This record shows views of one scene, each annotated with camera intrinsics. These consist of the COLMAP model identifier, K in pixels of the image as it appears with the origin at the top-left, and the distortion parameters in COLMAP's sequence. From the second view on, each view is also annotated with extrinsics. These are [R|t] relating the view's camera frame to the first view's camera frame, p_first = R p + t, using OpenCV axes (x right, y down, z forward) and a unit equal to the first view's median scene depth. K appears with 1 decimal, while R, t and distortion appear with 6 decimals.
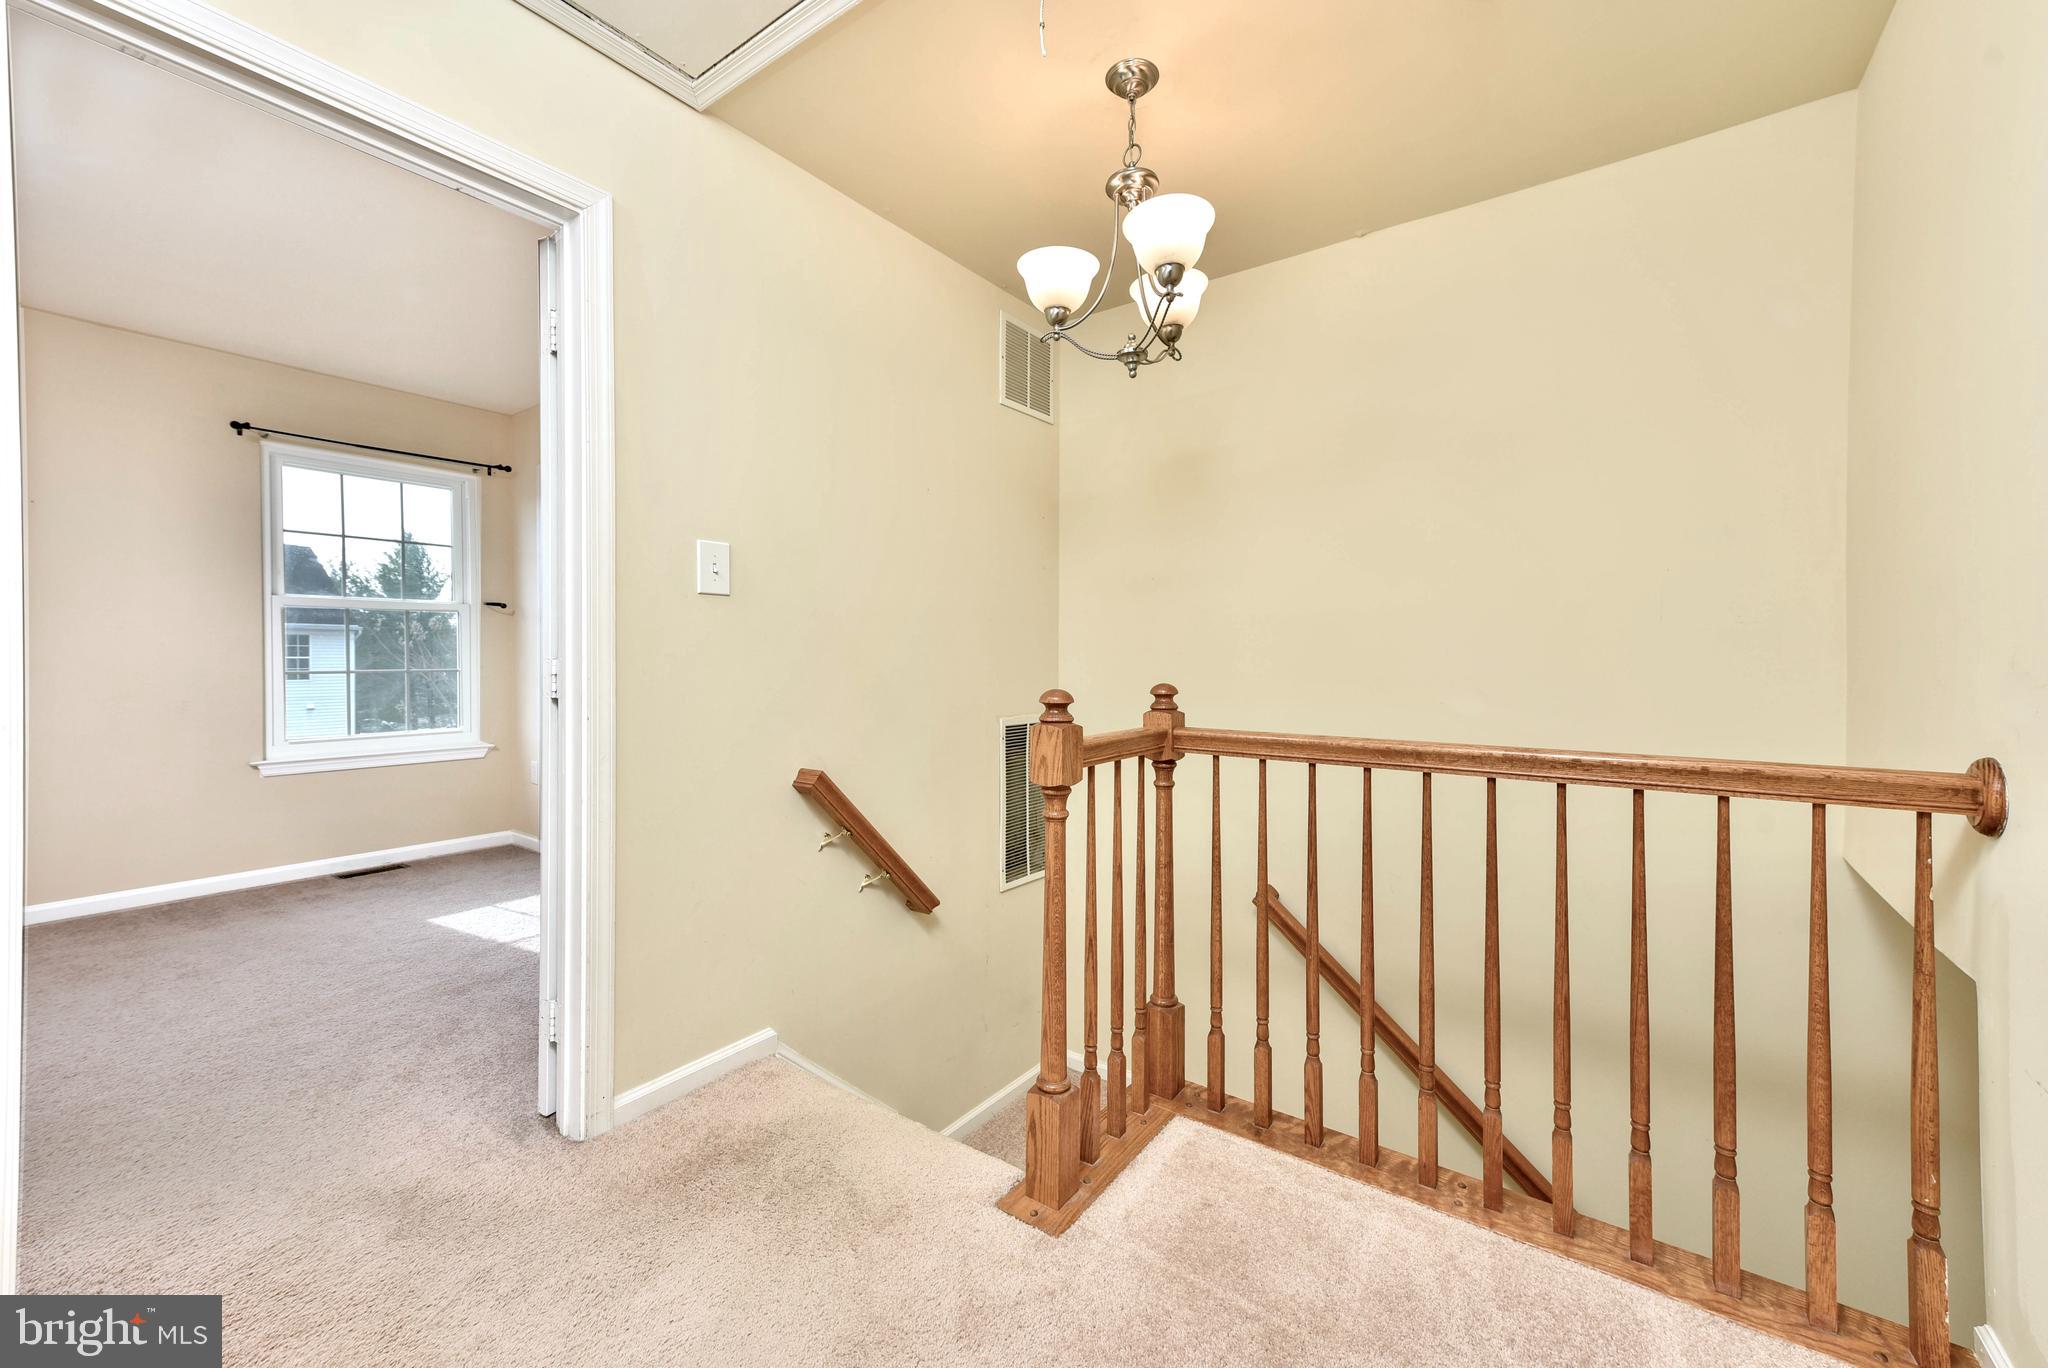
lens RADIAL K [[811.6, 0, 1032.8], [0, 811.6, 666.8], [0, 0, 1]] dist [0.026059, 0.000091]
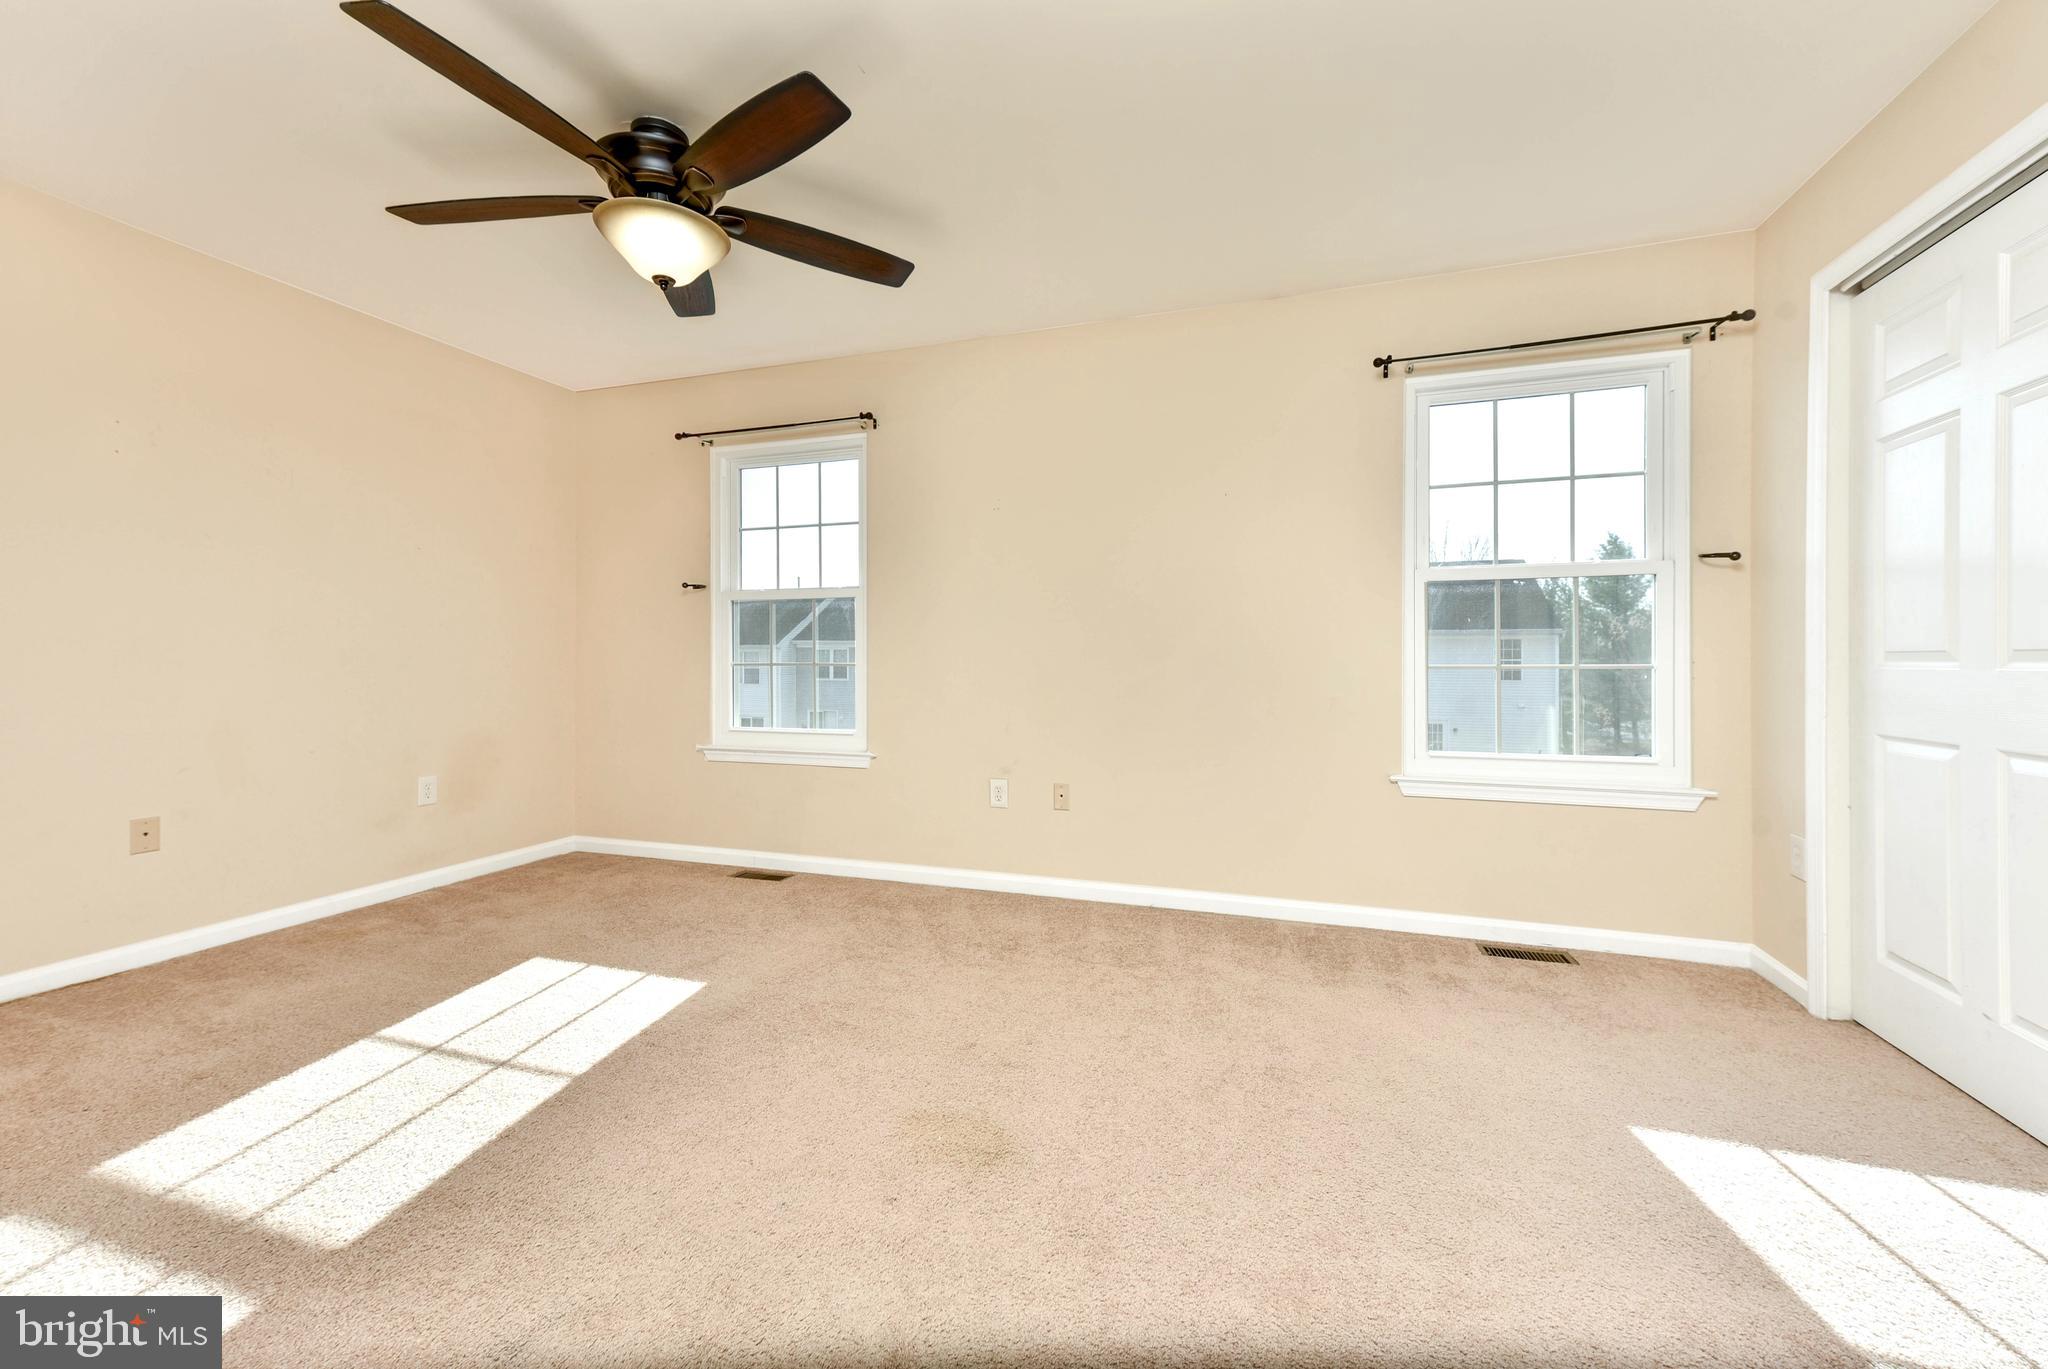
lens RADIAL K [[811.6, 0, 1032.8], [0, 811.6, 667.3], [0, 0, 1]] dist [0.026059, 0.000091]
pose [[0.302290, 0.003935, -0.953208, -0.242851], [-0.007910, 0.999967, 0.001620, 0.007974], [0.953183, 0.007050, 0.302312, 0.359977]]
